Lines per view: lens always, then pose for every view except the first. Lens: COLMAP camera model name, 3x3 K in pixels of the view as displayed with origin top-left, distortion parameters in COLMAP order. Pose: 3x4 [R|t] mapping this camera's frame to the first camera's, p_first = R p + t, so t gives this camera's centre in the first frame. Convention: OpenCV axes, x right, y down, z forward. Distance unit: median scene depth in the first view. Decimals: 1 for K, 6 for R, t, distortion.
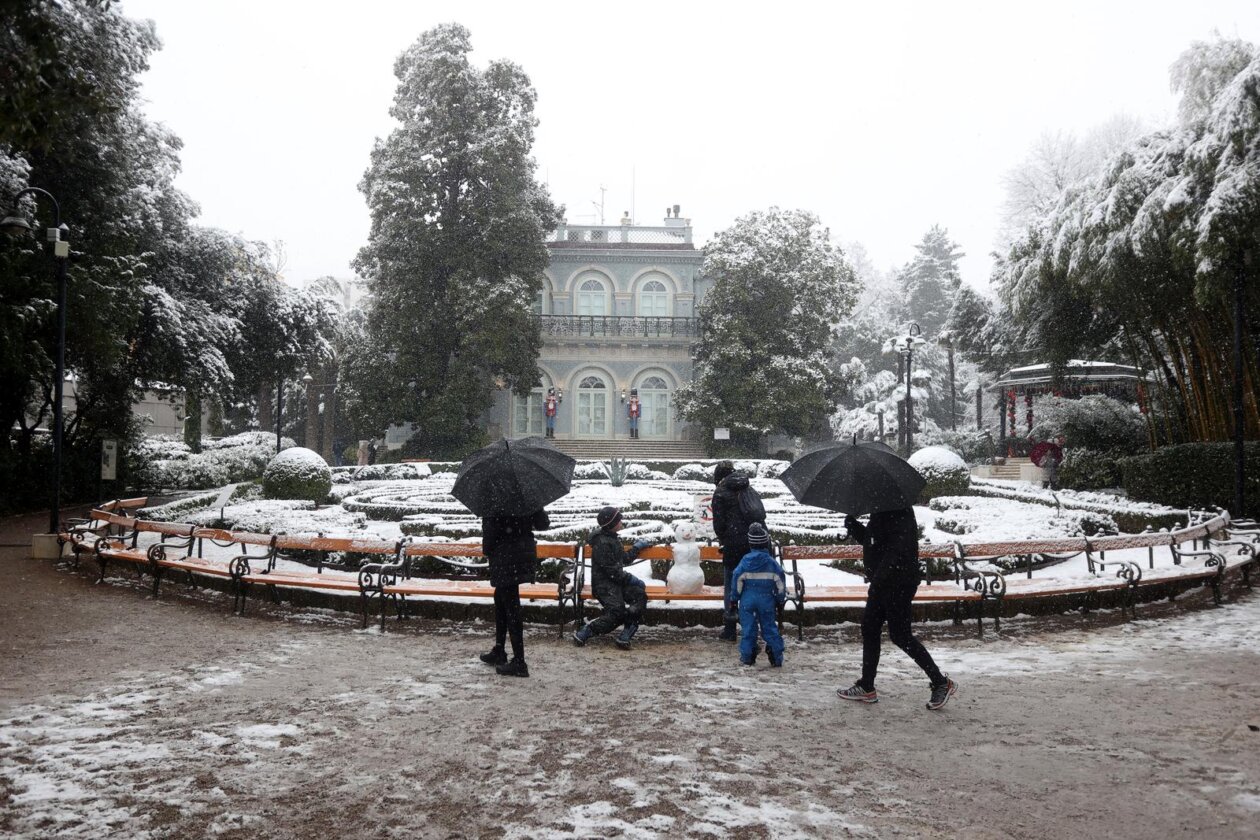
lens RADIAL K [[1081.2, 0, 582.6], [0, 1081.2, 428.9], [0, 0, 1]] dist [-0.016165, -0.028244]
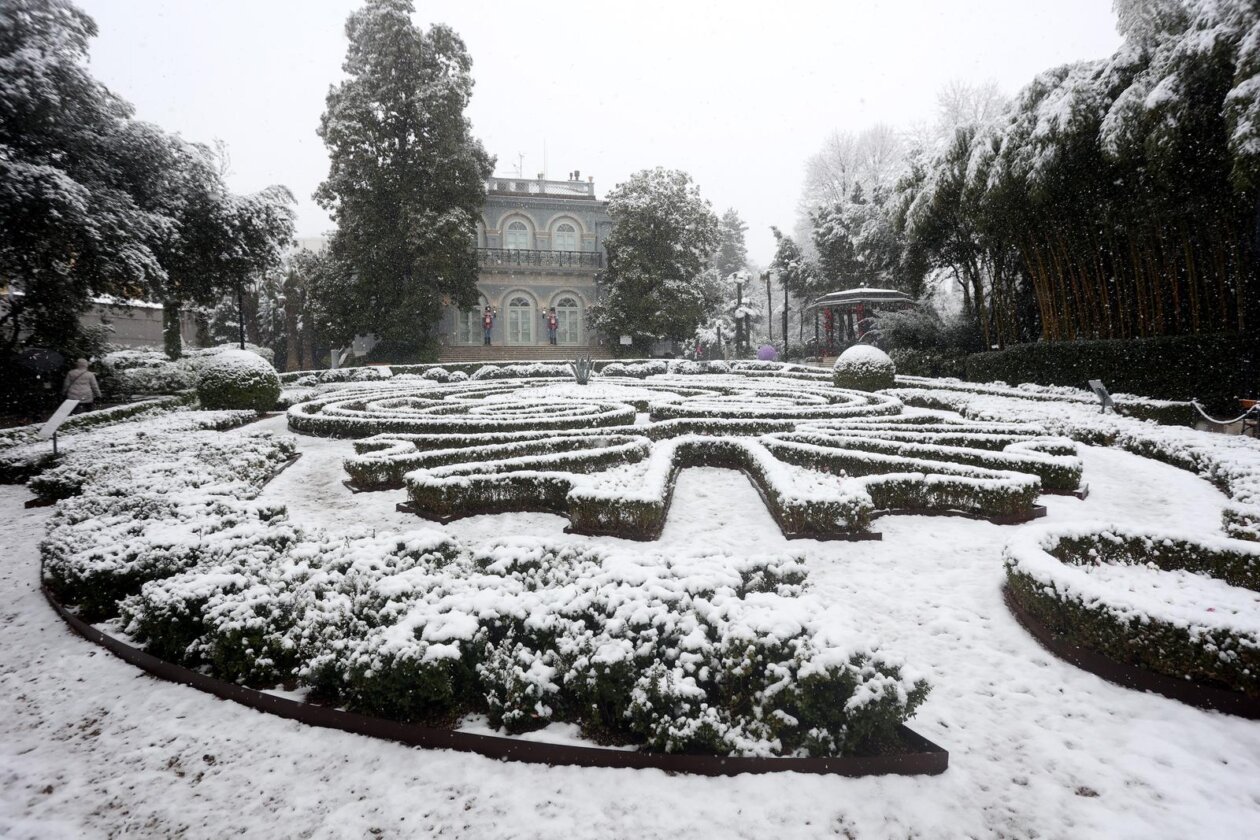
lens RADIAL K [[652.8, 0, 653.1], [0, 652.8, 421.0], [0, 0, 1]] dist [-0.060755, 0.017170]
pose [[0.970305, -0.034226, 0.239452, -0.037692], [0.005848, 0.992969, 0.118231, 0.010173], [-0.241815, -0.113320, 0.963683, 0.265929]]
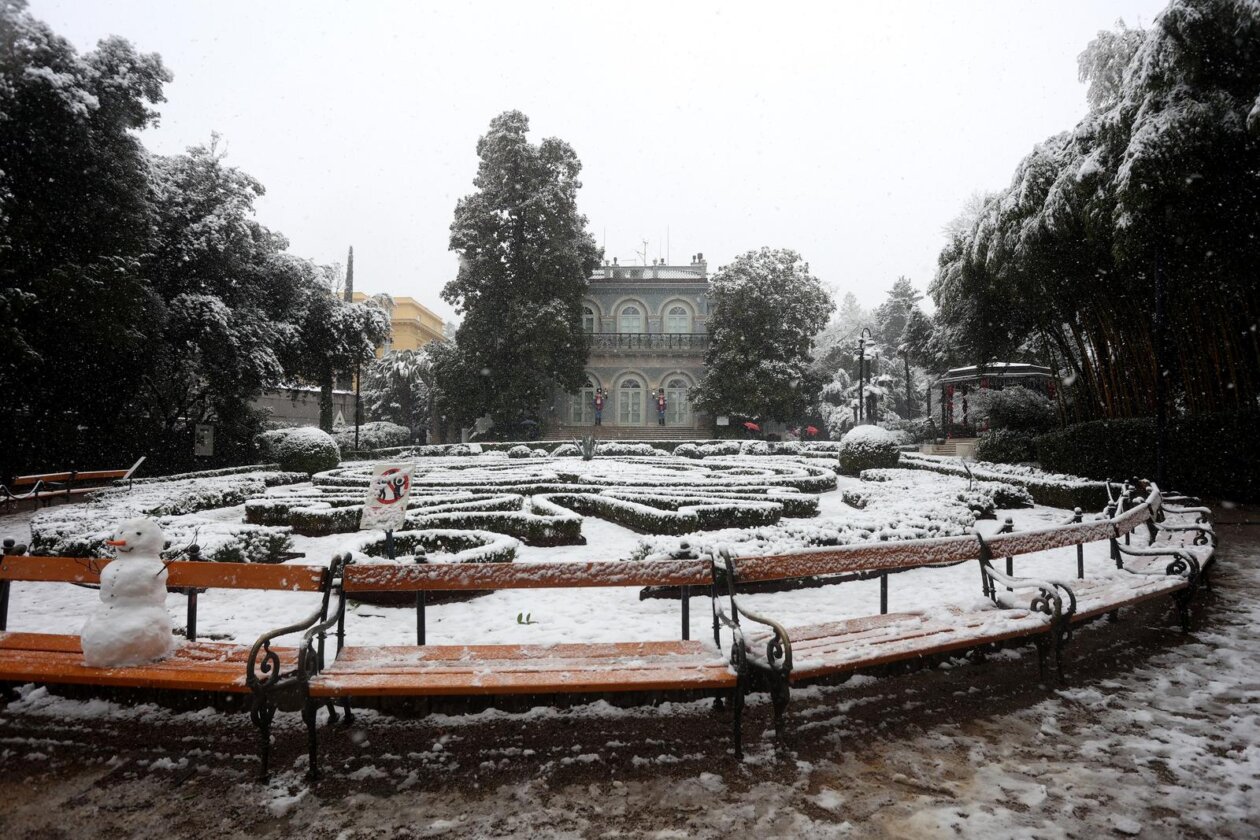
lens RADIAL K [[710.7, 0, 633.3], [0, 710.7, 432.3], [0, 0, 1]] dist [-0.077473, 0.013027]
pose [[0.998169, -0.004056, -0.060351, 0.088160], [0.004624, 0.999946, 0.009281, 0.011616], [0.060310, -0.009543, 0.998134, 0.177805]]
